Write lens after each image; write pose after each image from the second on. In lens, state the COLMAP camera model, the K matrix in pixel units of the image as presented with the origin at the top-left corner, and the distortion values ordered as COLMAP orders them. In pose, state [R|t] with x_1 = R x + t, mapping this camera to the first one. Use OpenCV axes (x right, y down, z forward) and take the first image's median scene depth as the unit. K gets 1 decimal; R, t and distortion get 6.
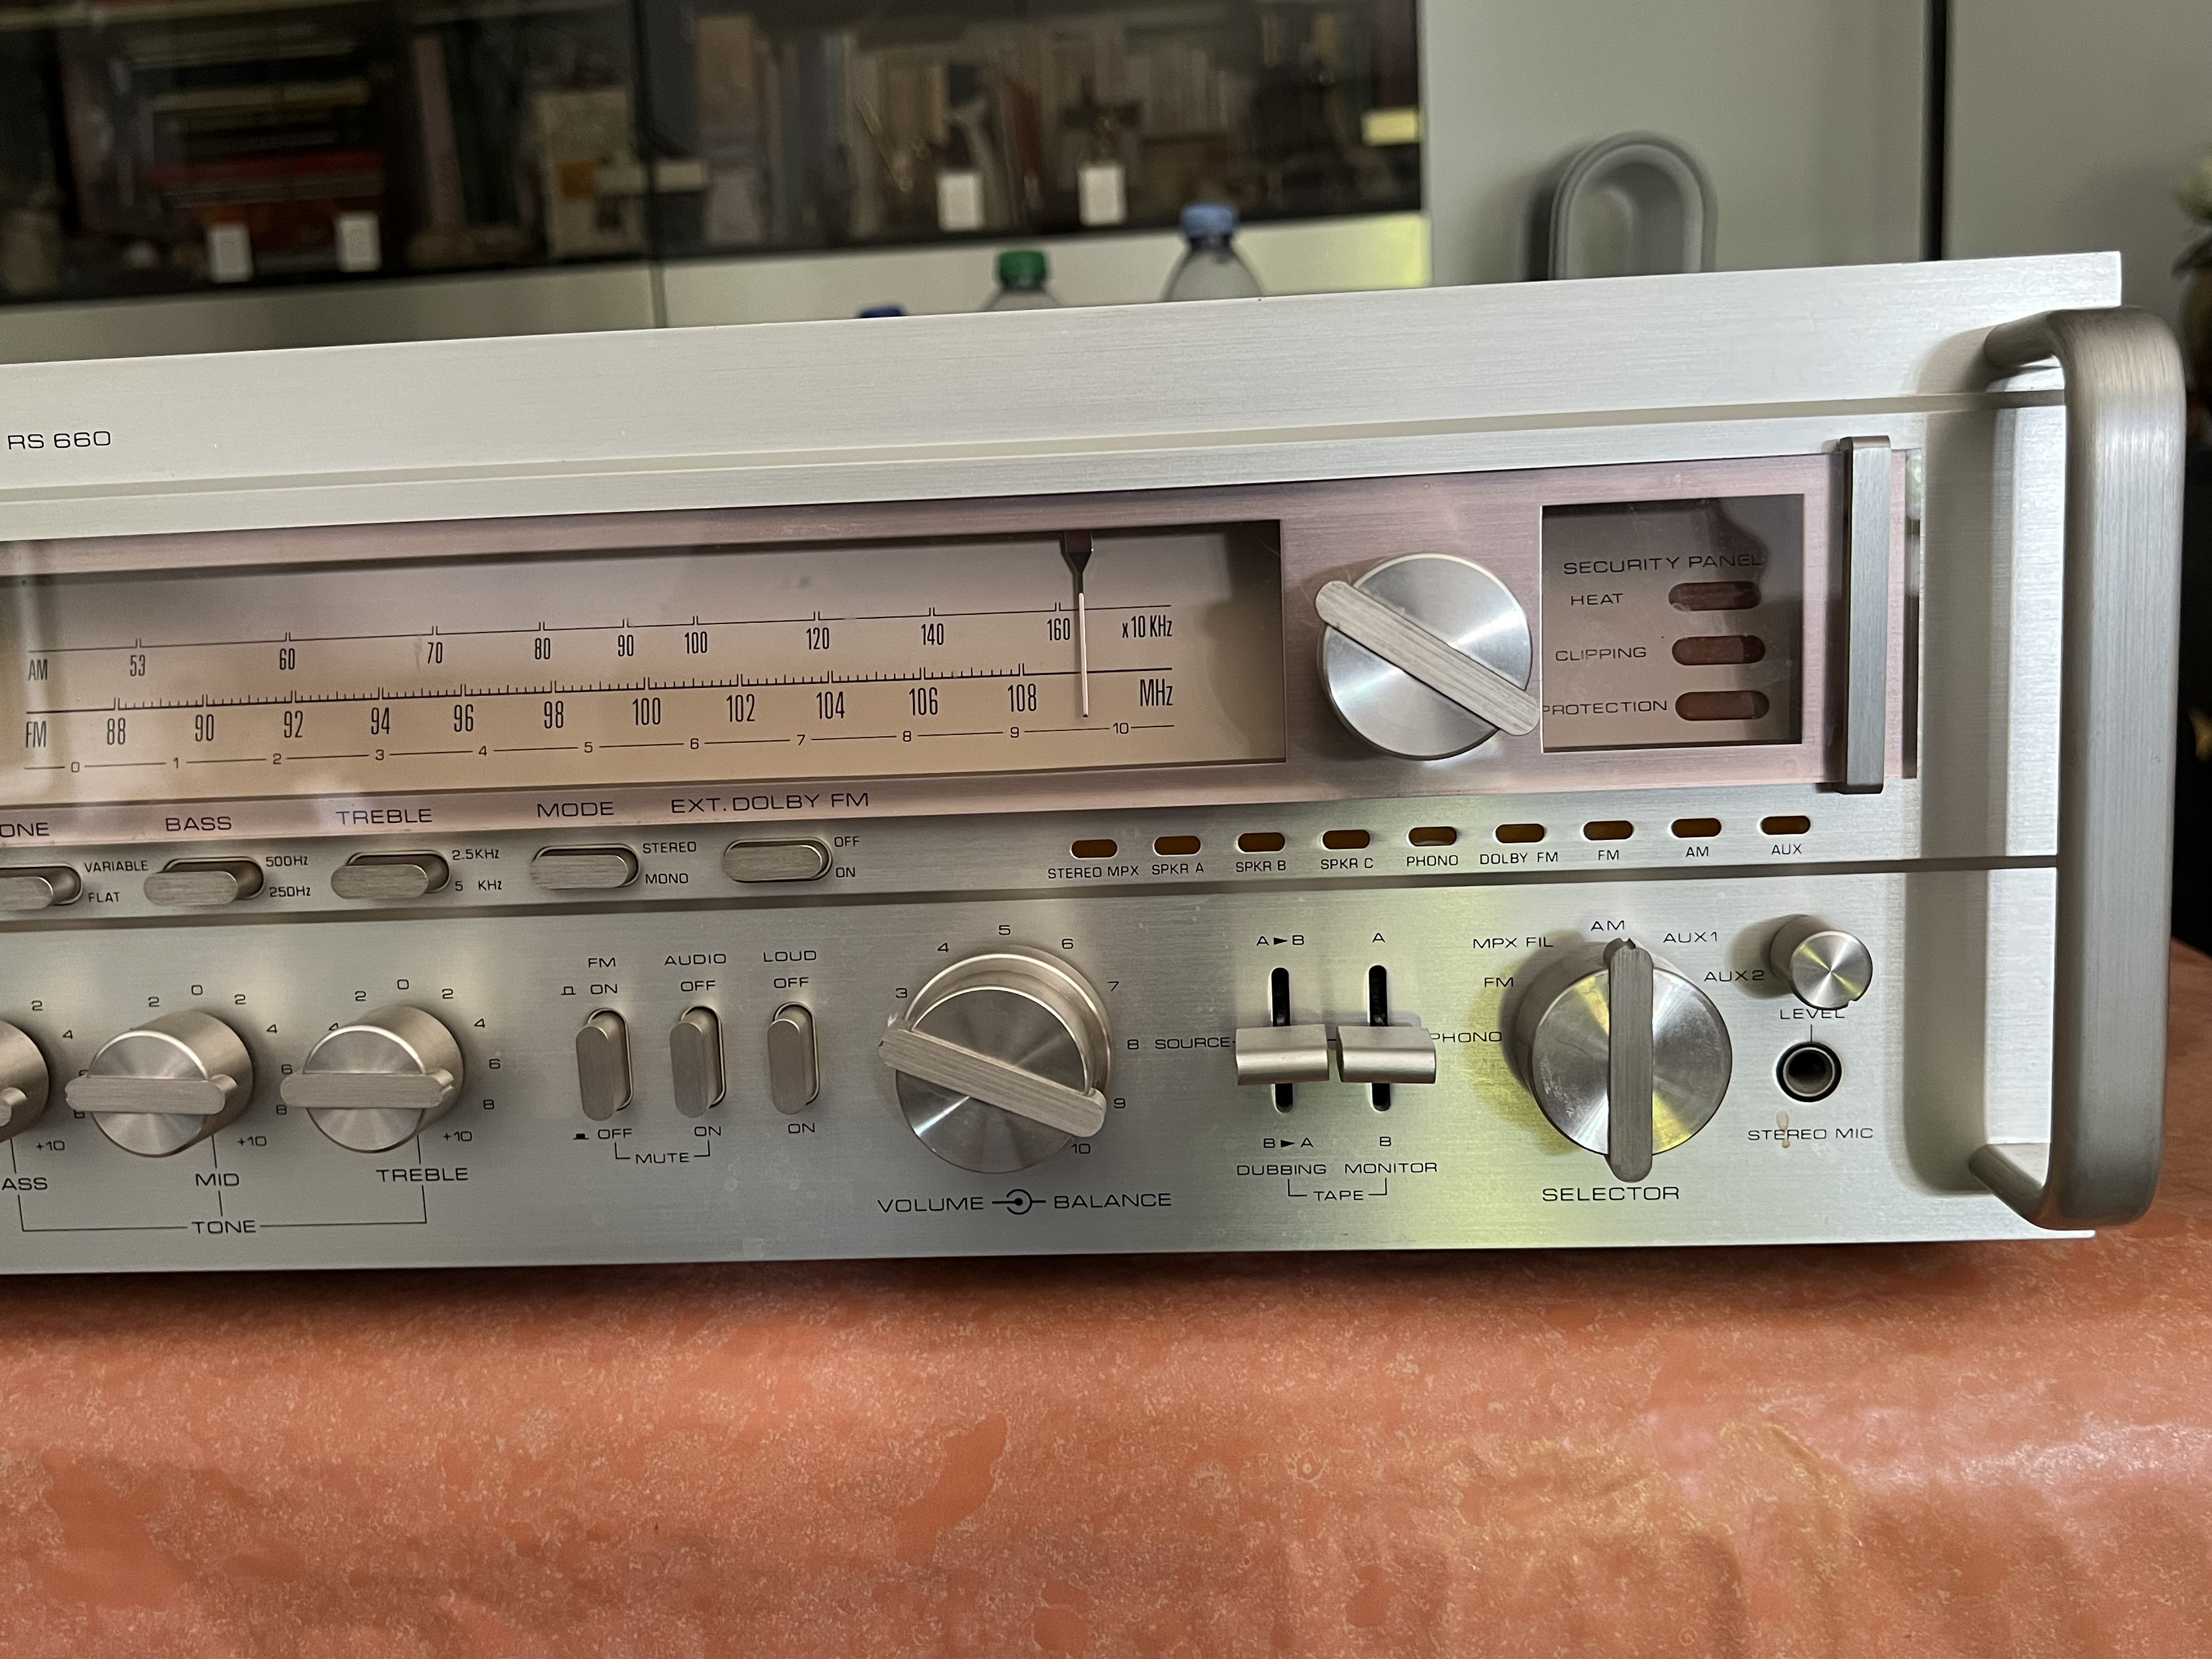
lens RADIAL K [[1960.3, 0, 1107.3], [0, 1960.3, 847.6], [0, 0, 1]] dist [0.002441, -0.001448]
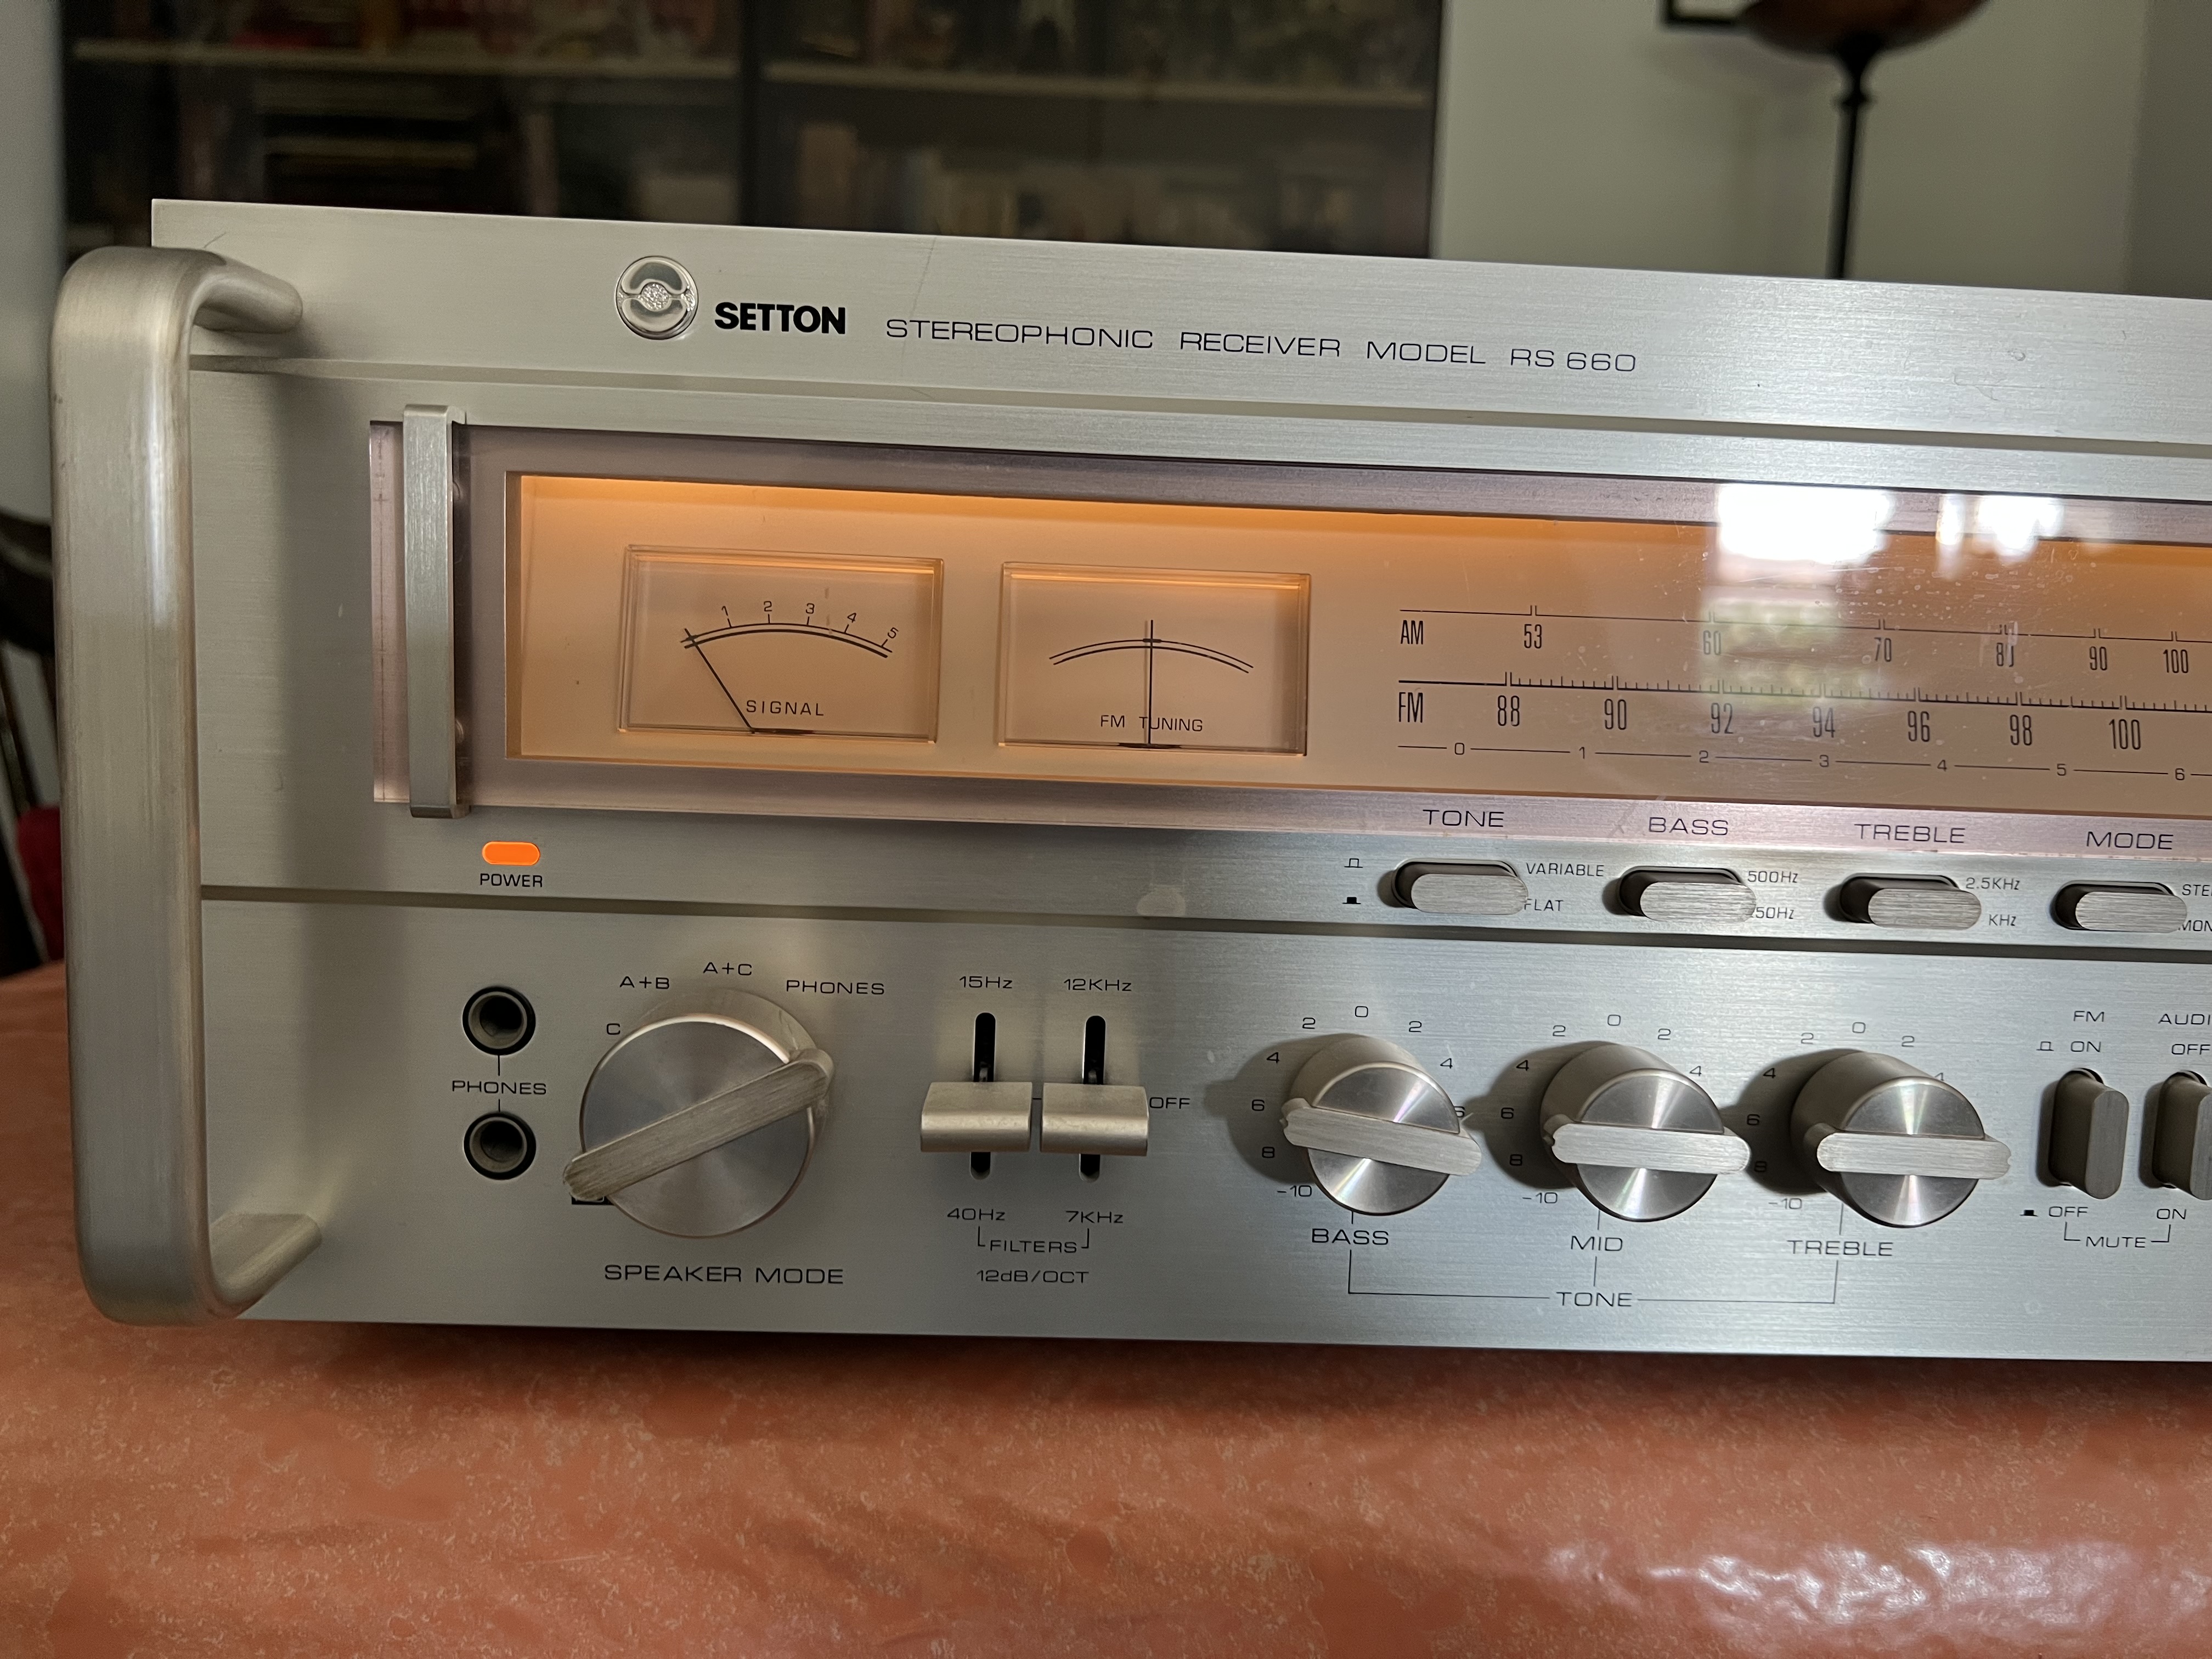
lens RADIAL K [[1646.6, 0, 1109.4], [0, 1646.6, 855.4], [0, 0, 1]] dist [-0.001934, 0.004317]
pose [[0.990805, 0.065059, 0.118629, -0.761666], [-0.062921, 0.997783, -0.021683, 0.029582], [-0.119777, 0.014019, 0.992702, 0.312956]]
